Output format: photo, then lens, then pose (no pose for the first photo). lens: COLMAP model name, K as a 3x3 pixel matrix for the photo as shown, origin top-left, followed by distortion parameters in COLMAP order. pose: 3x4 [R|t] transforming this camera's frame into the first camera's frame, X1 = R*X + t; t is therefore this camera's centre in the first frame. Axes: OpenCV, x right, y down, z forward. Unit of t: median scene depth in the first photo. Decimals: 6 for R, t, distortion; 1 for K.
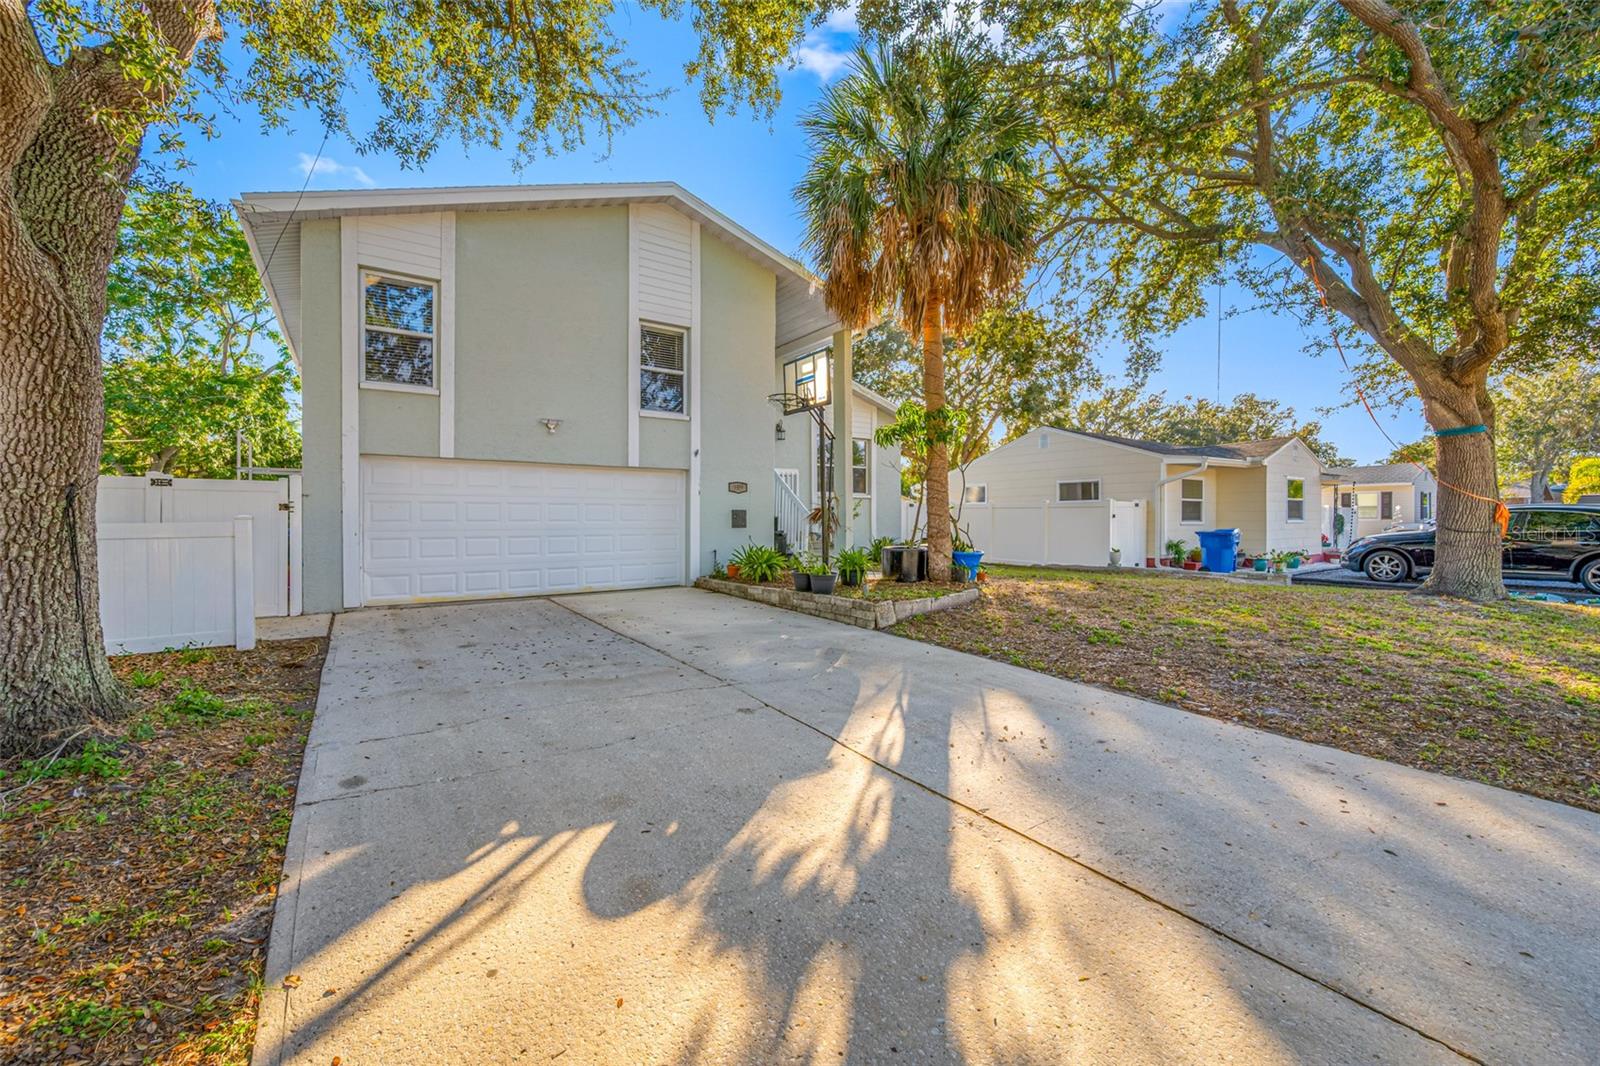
lens RADIAL K [[624.9, 0, 804.1], [0, 624.9, 529.8], [0, 0, 1]] dist [0.002087, 0.000107]
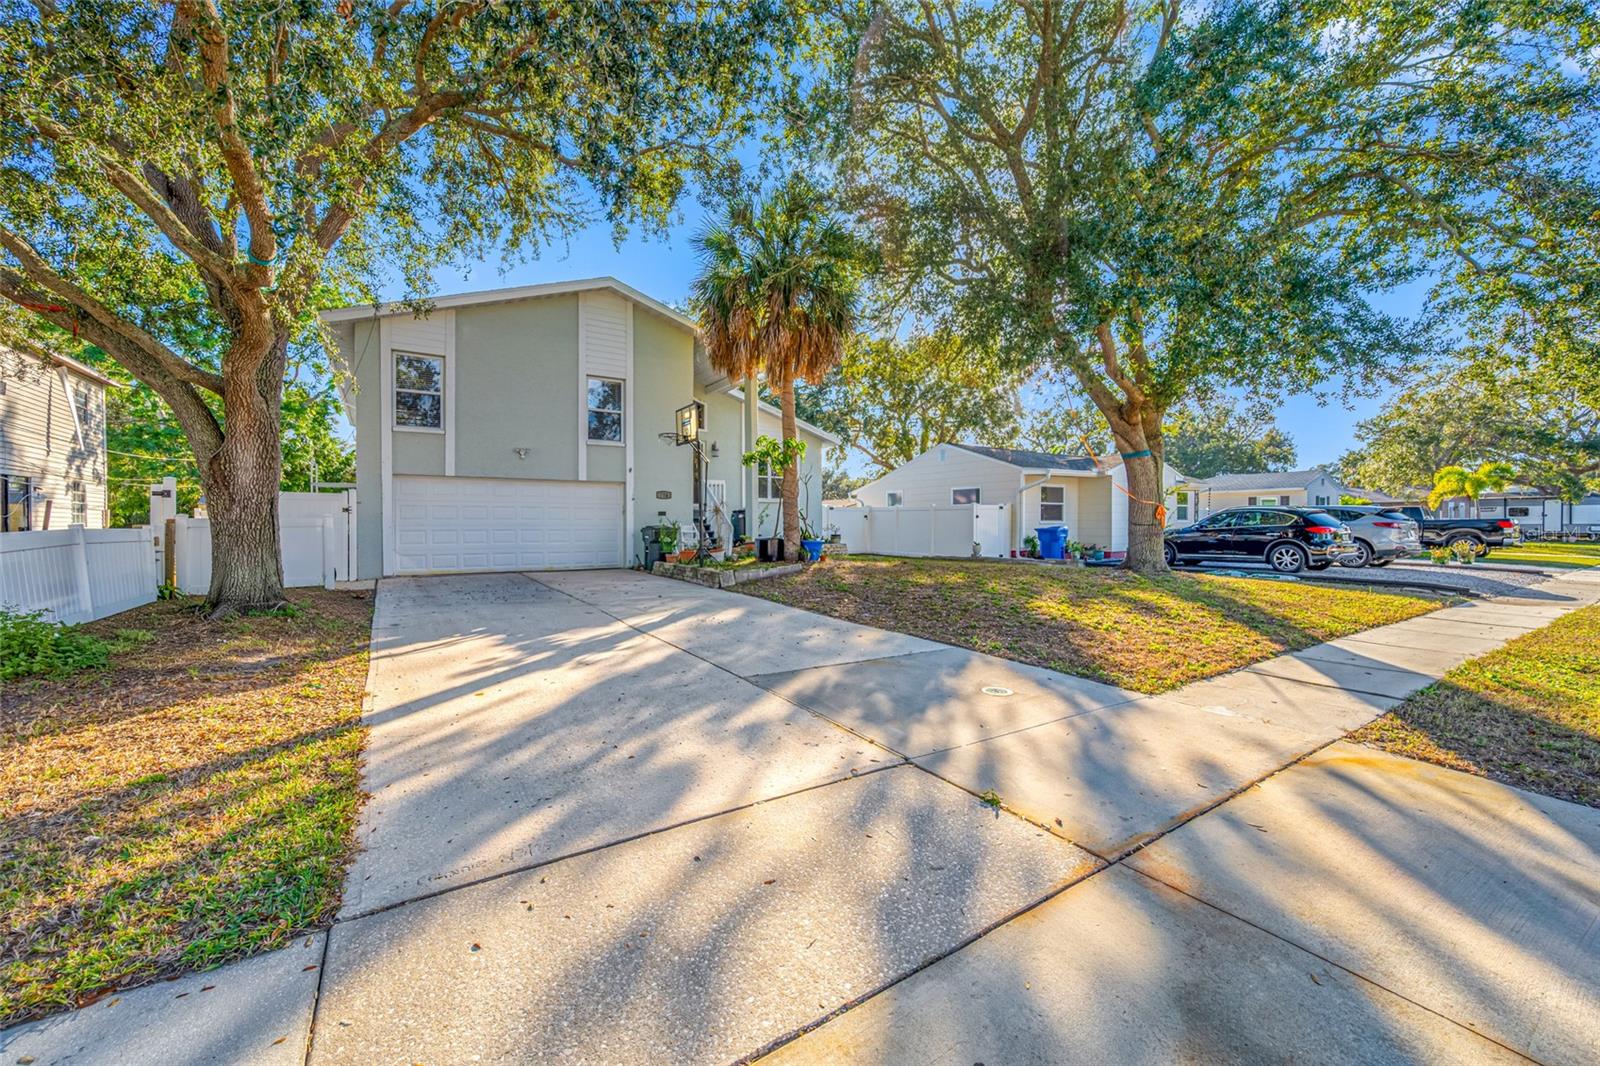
lens RADIAL K [[631.8, 0, 800.0], [0, 631.8, 533.0], [0, 0, 1]] dist [-0.000994, -0.000070]
pose [[0.999200, -0.000243, -0.039989, 0.282660], [0.000174, 0.999998, -0.001728, 0.019903], [0.039989, 0.001719, 0.999199, -0.412174]]
